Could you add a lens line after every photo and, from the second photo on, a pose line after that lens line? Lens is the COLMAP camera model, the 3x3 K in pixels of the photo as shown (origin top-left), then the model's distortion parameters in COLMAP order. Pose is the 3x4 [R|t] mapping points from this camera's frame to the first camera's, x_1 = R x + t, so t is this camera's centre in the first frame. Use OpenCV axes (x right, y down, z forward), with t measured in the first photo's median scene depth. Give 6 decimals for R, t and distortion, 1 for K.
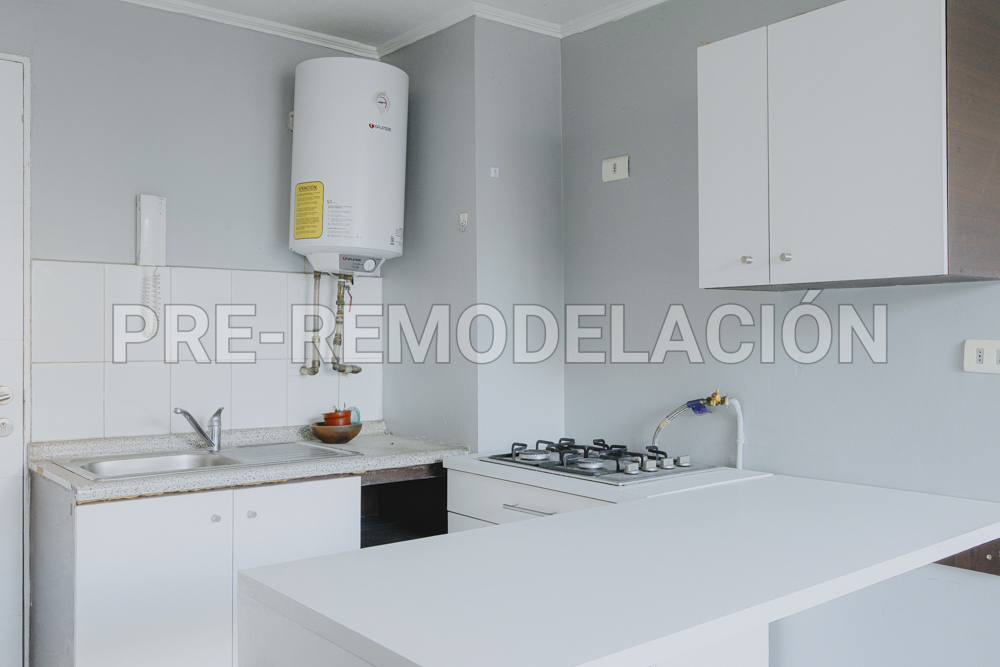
lens RADIAL K [[916.8, 0, 500.0], [0, 916.8, 333.5], [0, 0, 1]] dist [-0.009349, -0.003779]
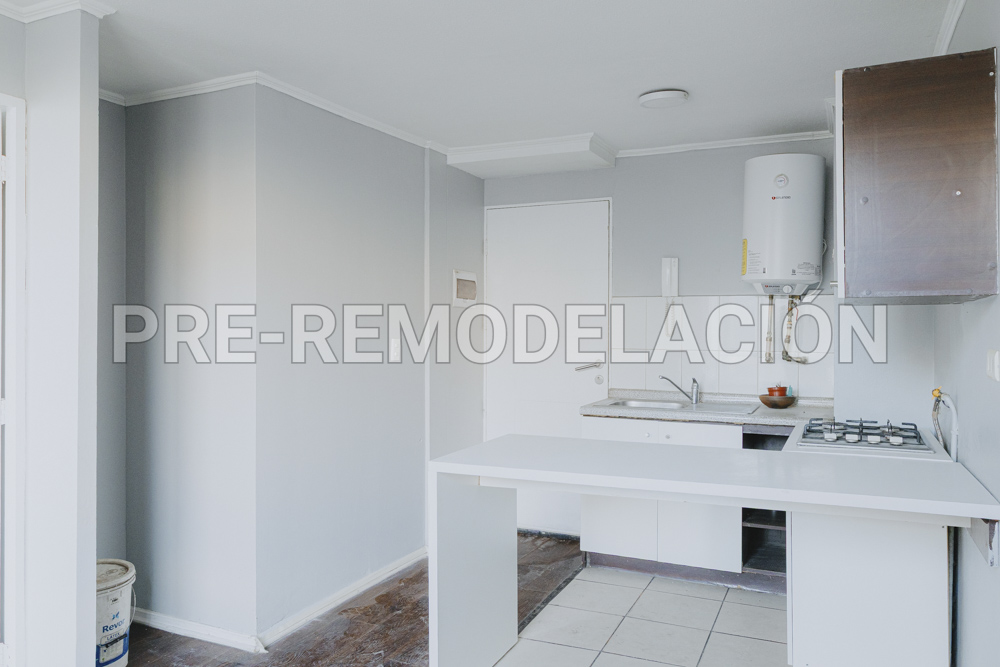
lens RADIAL K [[729.4, 0, 497.4], [0, 729.4, 320.8], [0, 0, 1]] dist [0.000383, 0.001054]
pose [[0.453100, -0.009525, -0.891409, 0.727873], [-0.007288, 0.999870, -0.014388, -0.003259], [0.891430, 0.013016, 0.452972, 0.050388]]
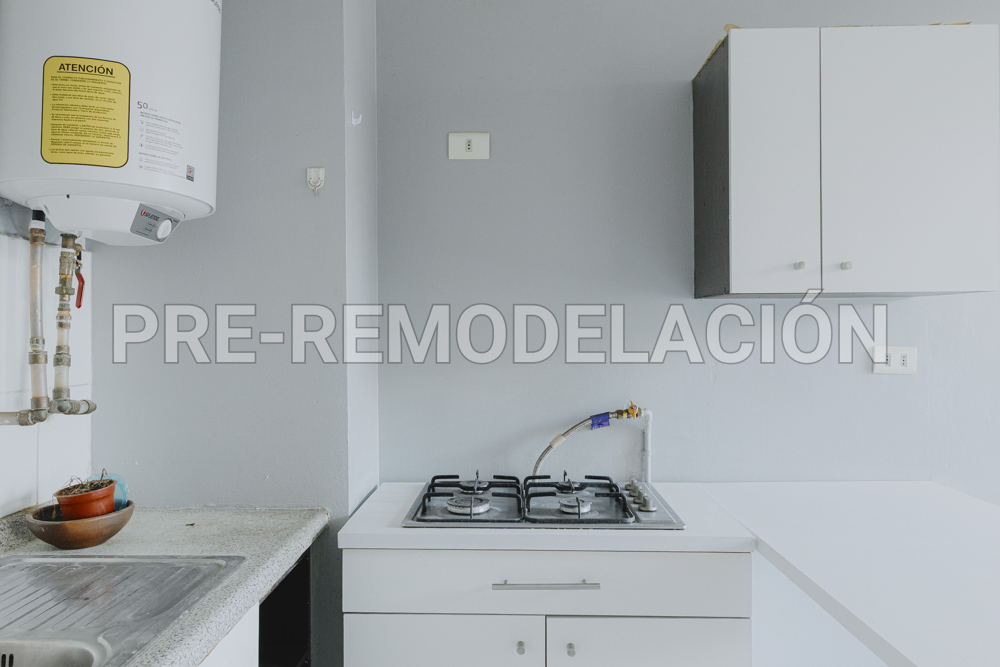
lens RADIAL K [[729.4, 0, 497.4], [0, 729.4, 320.8], [0, 0, 1]] dist [0.000383, 0.001054]
pose [[0.640654, 0.008488, 0.767783, -0.381099], [0.000139, 0.999938, -0.011171, -0.010943], [-0.767830, 0.007264, 0.640613, 0.560731]]
